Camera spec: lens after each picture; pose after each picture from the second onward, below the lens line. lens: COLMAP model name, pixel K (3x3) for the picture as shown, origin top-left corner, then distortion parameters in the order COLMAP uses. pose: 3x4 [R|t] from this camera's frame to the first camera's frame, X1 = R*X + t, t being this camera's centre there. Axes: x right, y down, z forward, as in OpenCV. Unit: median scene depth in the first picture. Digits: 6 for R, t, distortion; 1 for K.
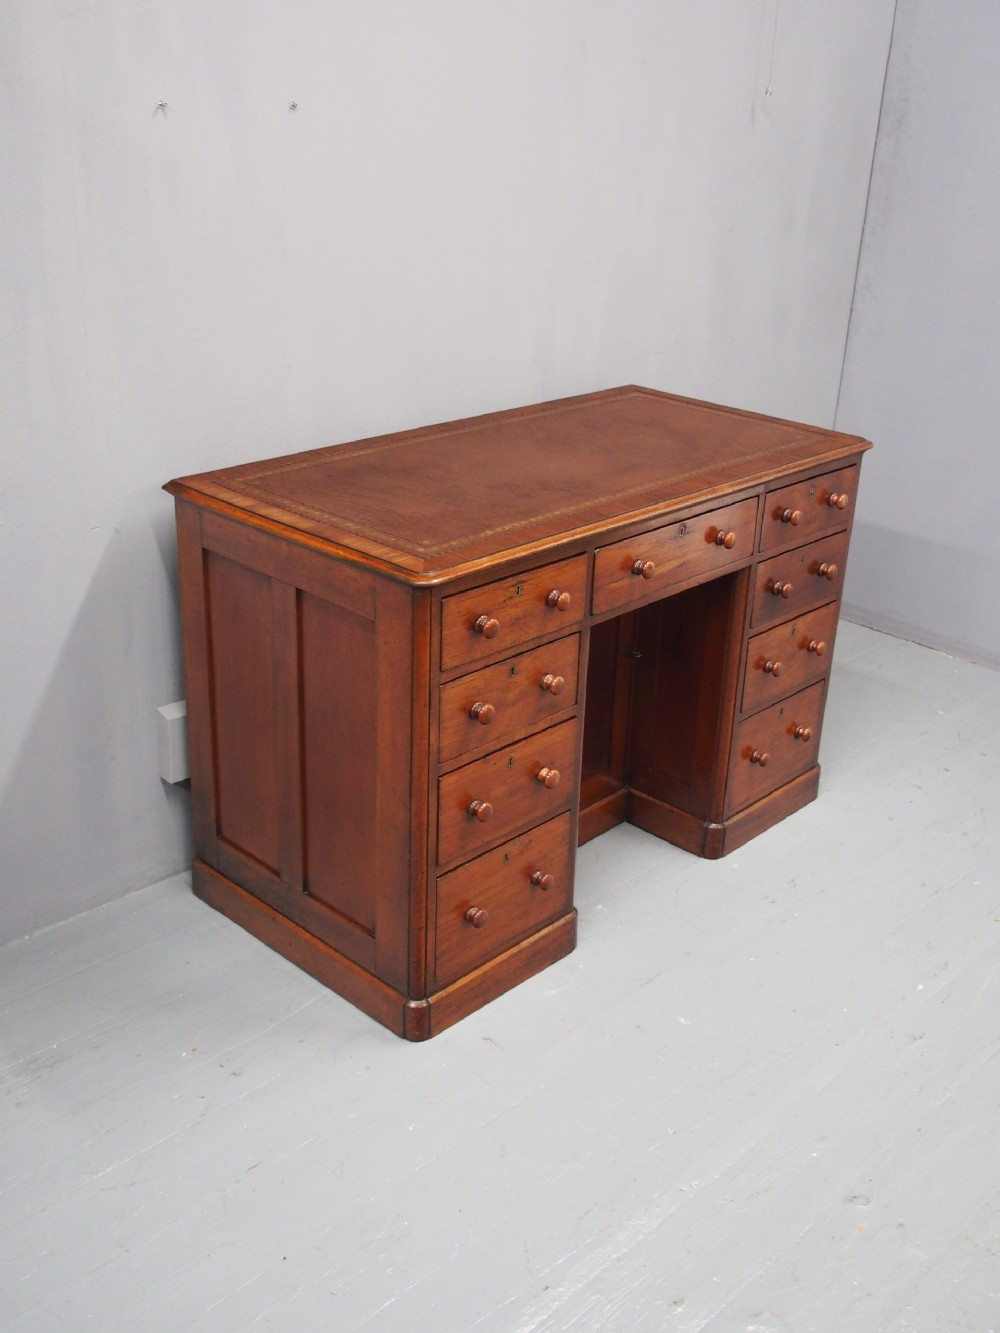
lens RADIAL K [[1405.6, 0, 500.0], [0, 1405.6, 666.5], [0, 0, 1]] dist [0.001500, 0.002827]
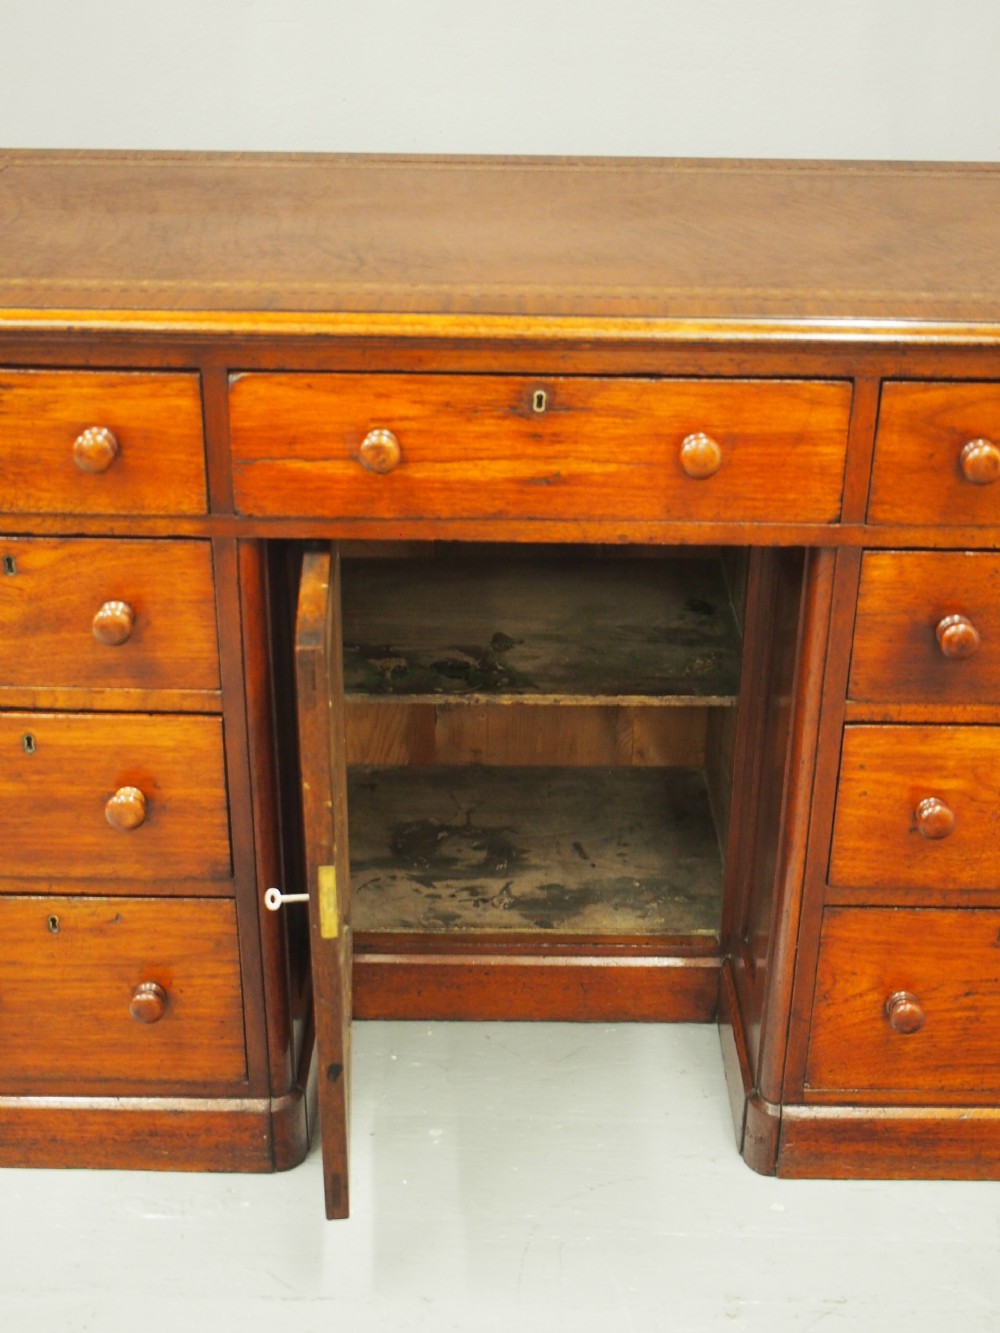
lens RADIAL K [[1778.0, 0, 501.7], [0, 1778.0, 658.9], [0, 0, 1]] dist [-0.001711, -0.006219]
pose [[0.682199, 0.297305, -0.667993, 0.528963], [-0.280723, 0.950081, 0.136162, -0.094446], [0.675129, 0.094631, 0.731605, 0.614668]]
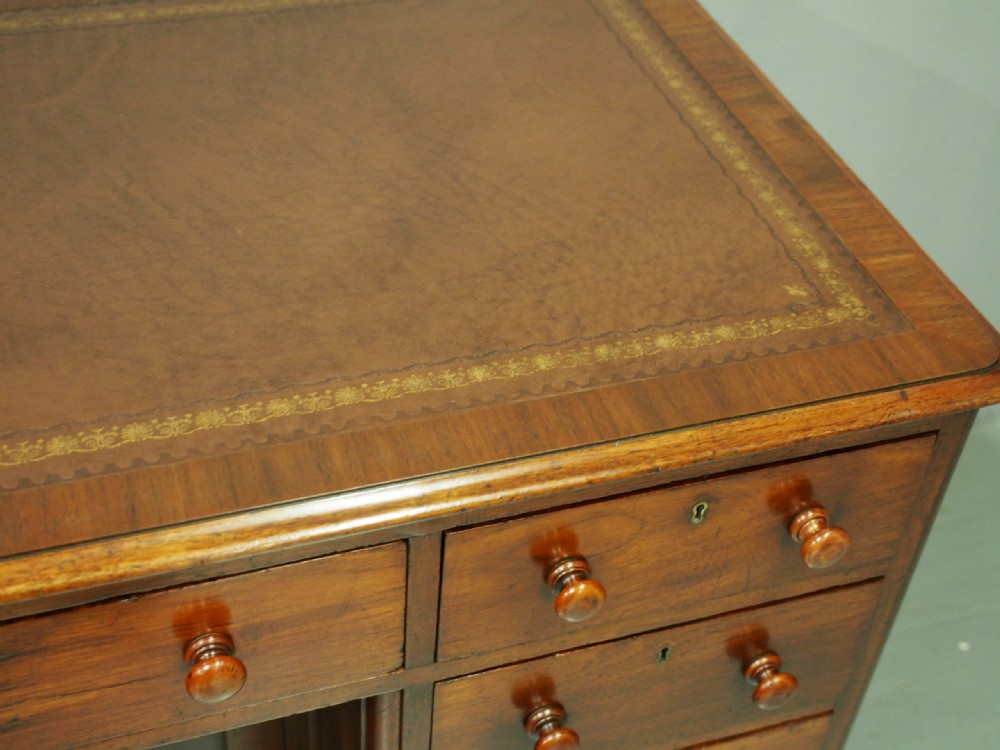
lens RADIAL K [[1416.6, 0, 501.8], [0, 1416.6, 392.8], [0, 0, 1]] dist [0.006740, -0.023565]
pose [[0.888380, 0.323456, -0.325818, 0.318087], [-0.217411, 0.921447, 0.321974, -0.276204], [0.404368, -0.215199, 0.888918, 0.816678]]
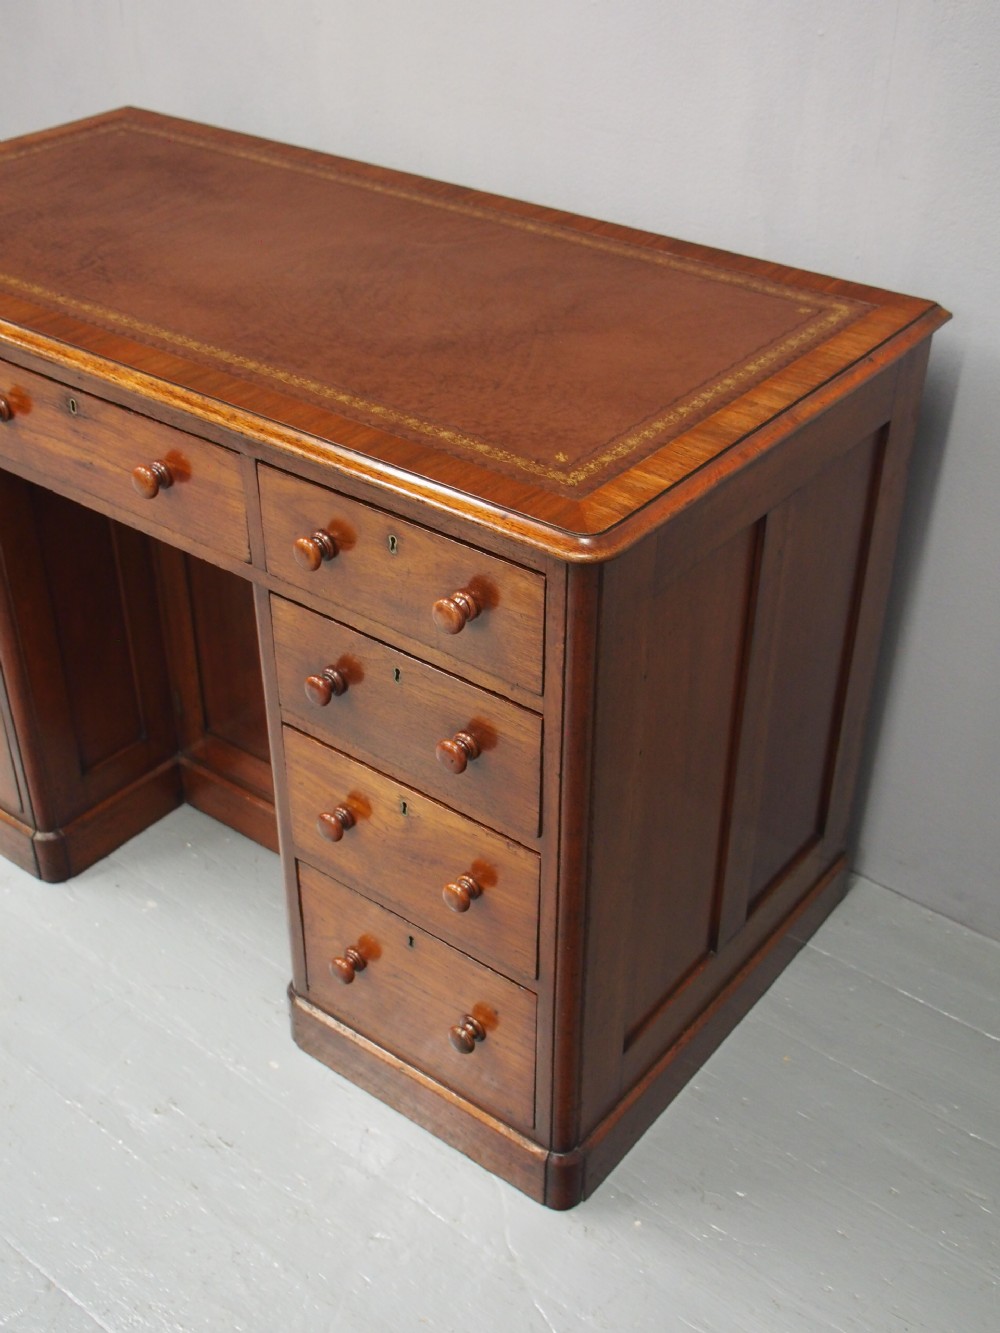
lens RADIAL K [[1515.5, 0, 496.5], [0, 1515.5, 666.5], [0, 0, 1]] dist [0.004738, 0.007004]
pose [[0.100346, 0.532735, -0.840312, 0.741269], [-0.398376, 0.795432, 0.456710, -0.372028], [0.911716, 0.288931, 0.292047, 1.038372]]
